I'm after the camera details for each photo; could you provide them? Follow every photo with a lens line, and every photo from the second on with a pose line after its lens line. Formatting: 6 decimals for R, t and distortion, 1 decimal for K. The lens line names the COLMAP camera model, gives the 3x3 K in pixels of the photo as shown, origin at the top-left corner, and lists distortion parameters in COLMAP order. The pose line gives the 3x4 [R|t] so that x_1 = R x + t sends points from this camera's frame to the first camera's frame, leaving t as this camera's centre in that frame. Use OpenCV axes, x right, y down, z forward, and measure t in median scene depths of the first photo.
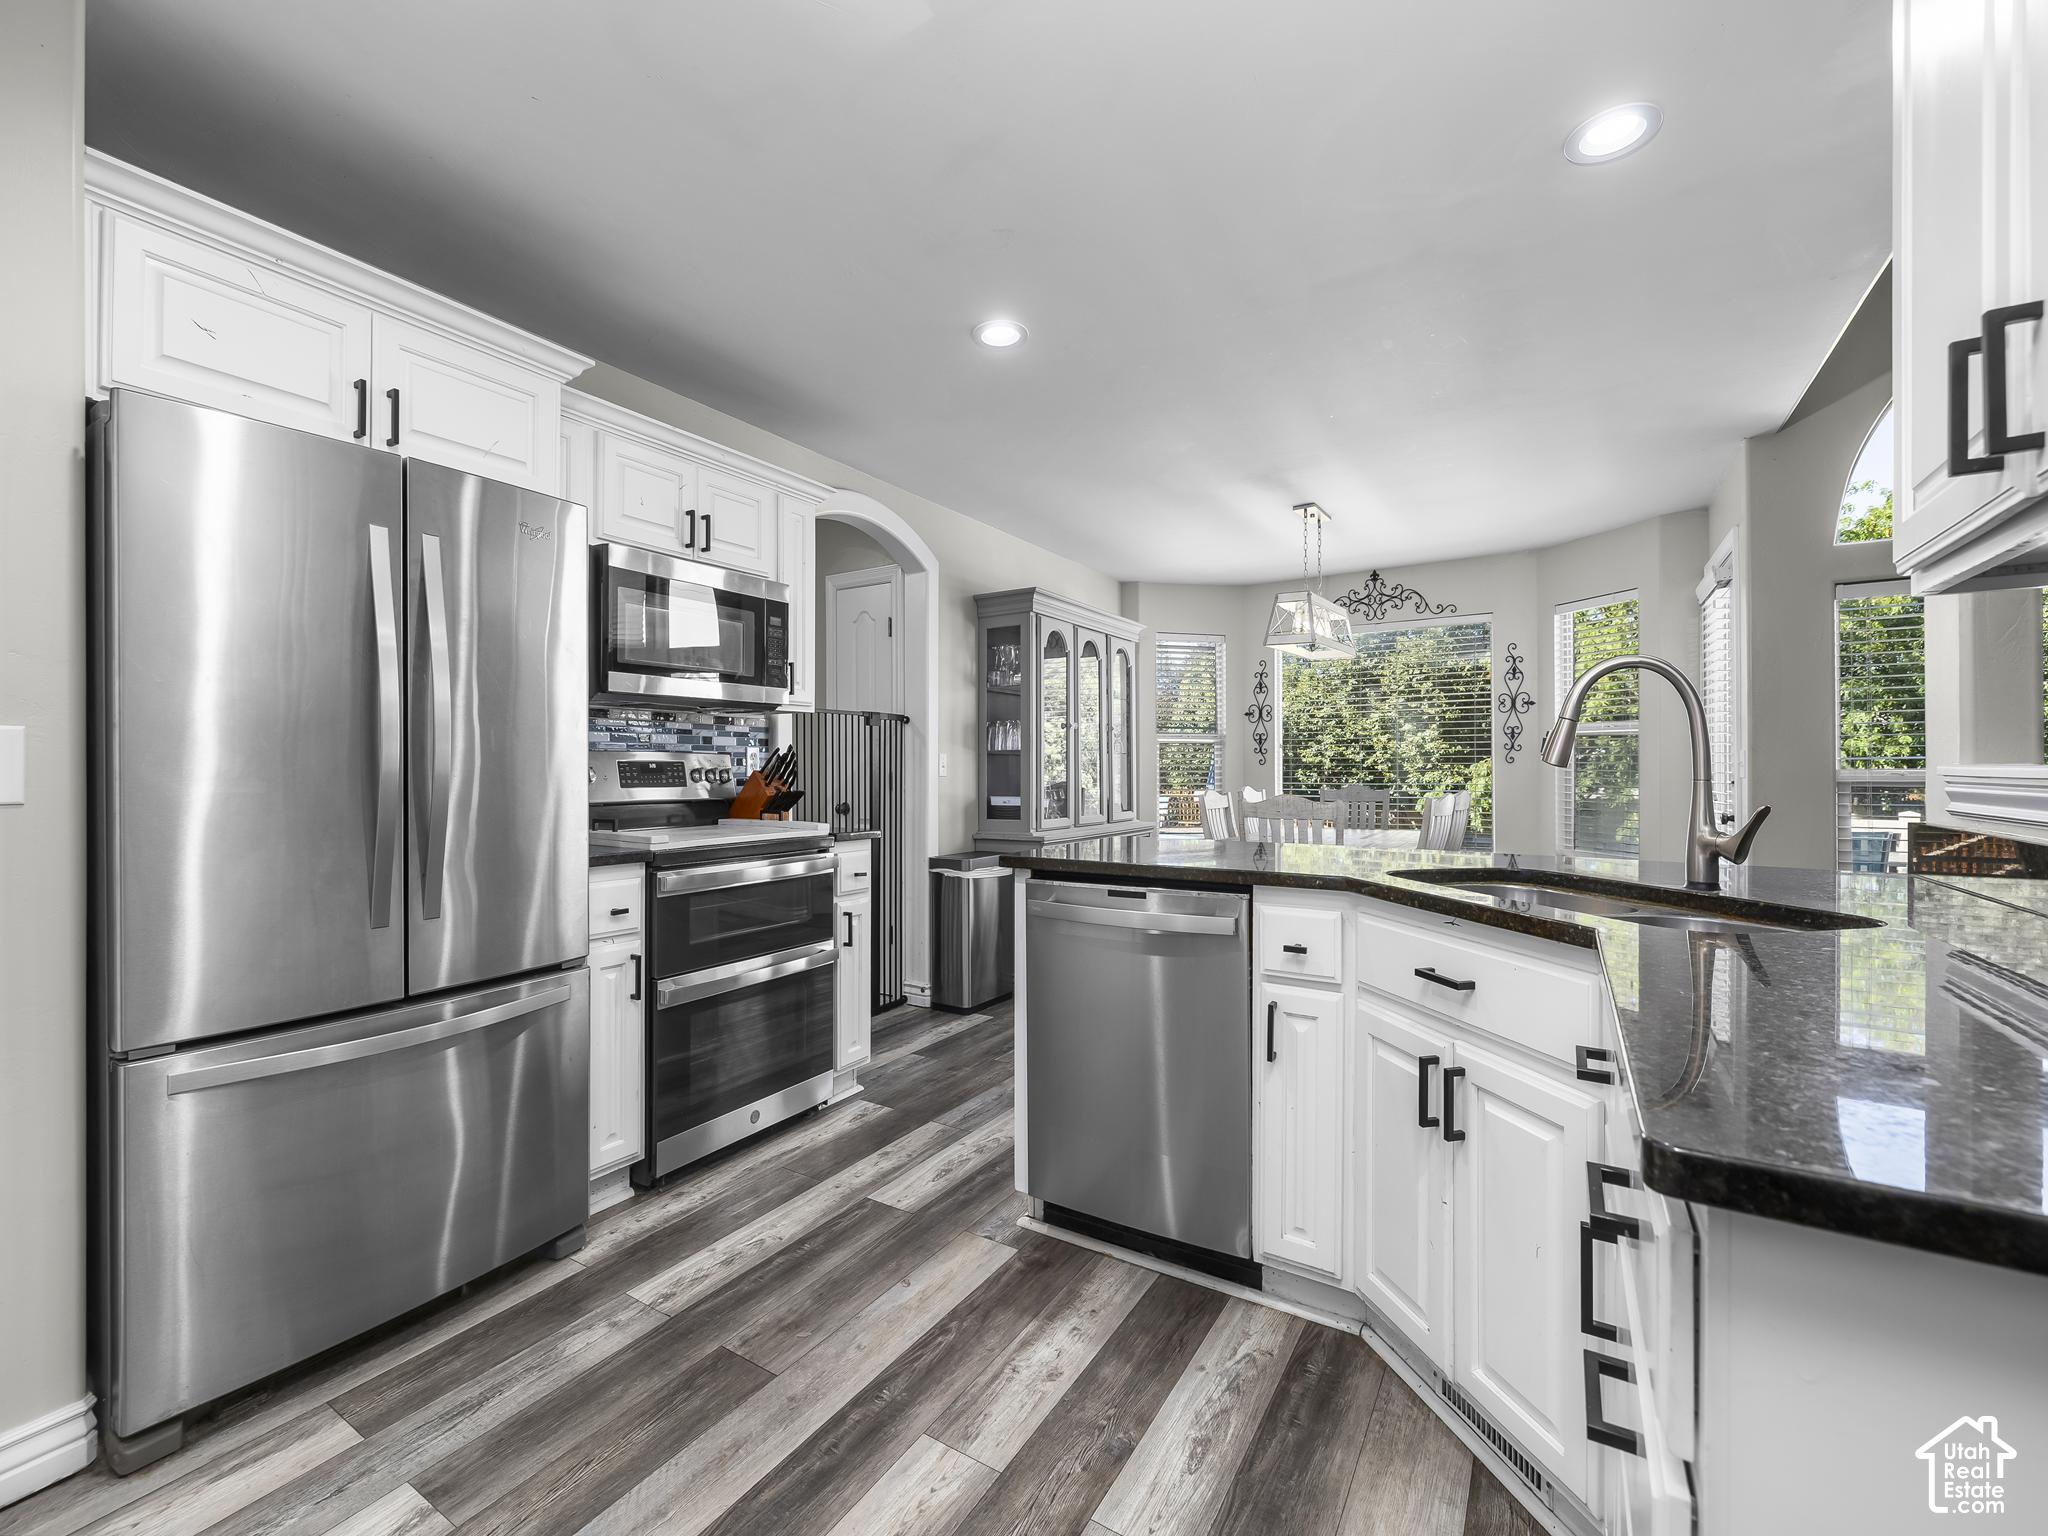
lens RADIAL K [[855.1, 0, 1024.6], [0, 855.1, 766.2], [0, 0, 1]] dist [0.000262, 0.000016]
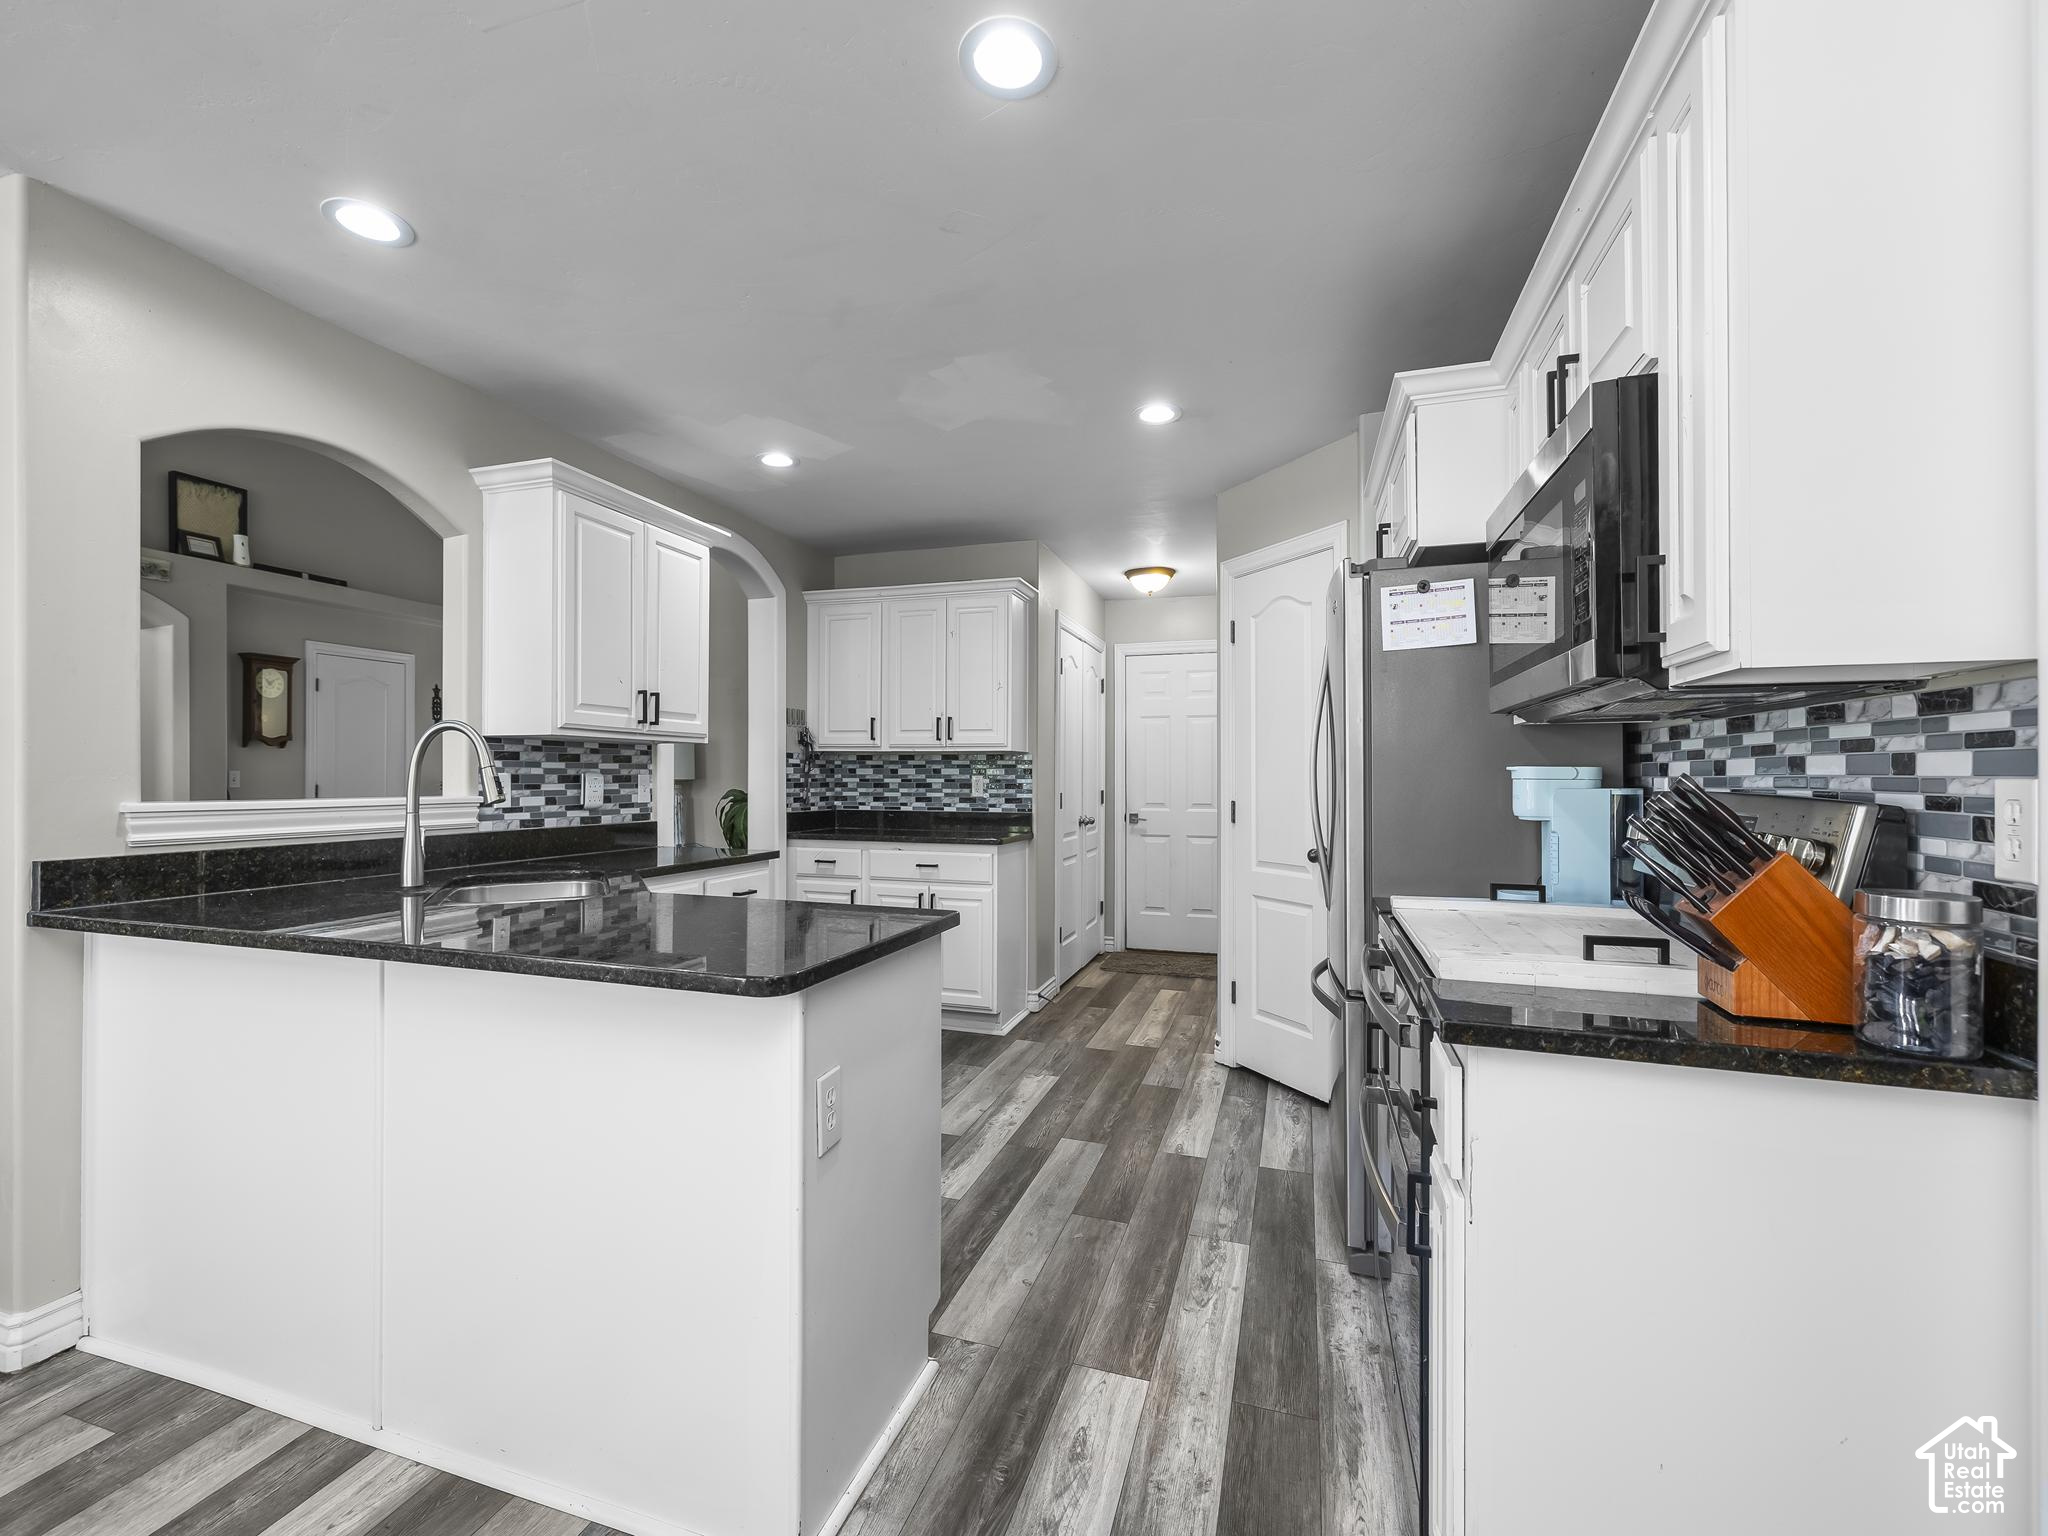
lens RADIAL K [[855.1, 0, 1026.9], [0, 855.1, 771.2], [0, 0, 1]] dist [0.000262, 0.000016]
pose [[-0.969413, -0.005257, -0.245379, 0.133331], [-0.003117, 0.999954, -0.009109, -0.036827], [0.245416, -0.008066, -0.969384, 2.084347]]
